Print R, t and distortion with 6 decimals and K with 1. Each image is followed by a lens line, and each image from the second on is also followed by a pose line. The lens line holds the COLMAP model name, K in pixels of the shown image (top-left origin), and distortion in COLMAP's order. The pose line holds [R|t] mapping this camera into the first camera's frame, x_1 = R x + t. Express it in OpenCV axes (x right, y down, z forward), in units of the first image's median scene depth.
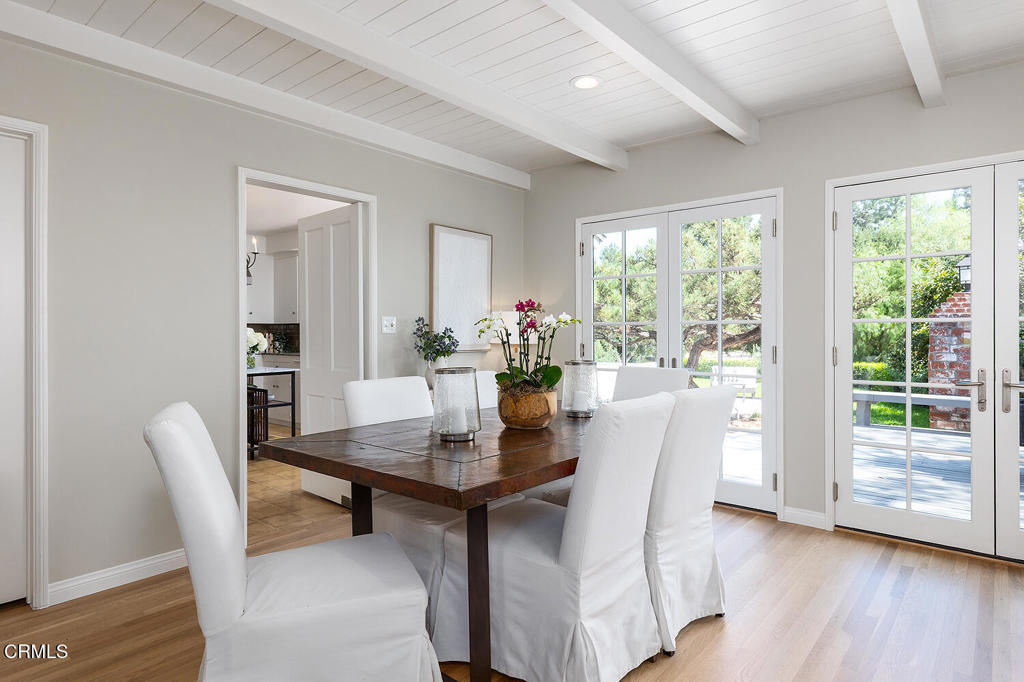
lens RADIAL K [[556.4, 0, 516.4], [0, 556.4, 338.3], [0, 0, 1]] dist [0.002765, 0.001848]
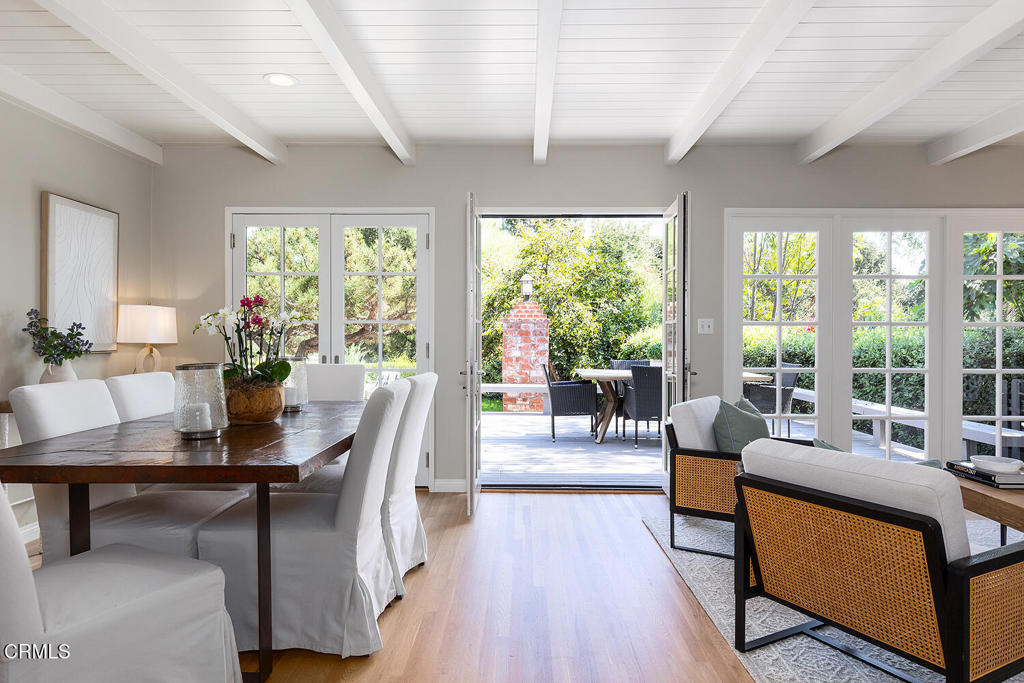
lens RADIAL K [[584.9, 0, 513.4], [0, 584.9, 339.3], [0, 0, 1]] dist [-0.001978, -0.000901]
pose [[0.780539, -0.003363, 0.625098, -0.187411], [0.003710, 0.999993, 0.000748, 0.007669], [-0.625096, 0.001735, 0.780546, -0.077312]]
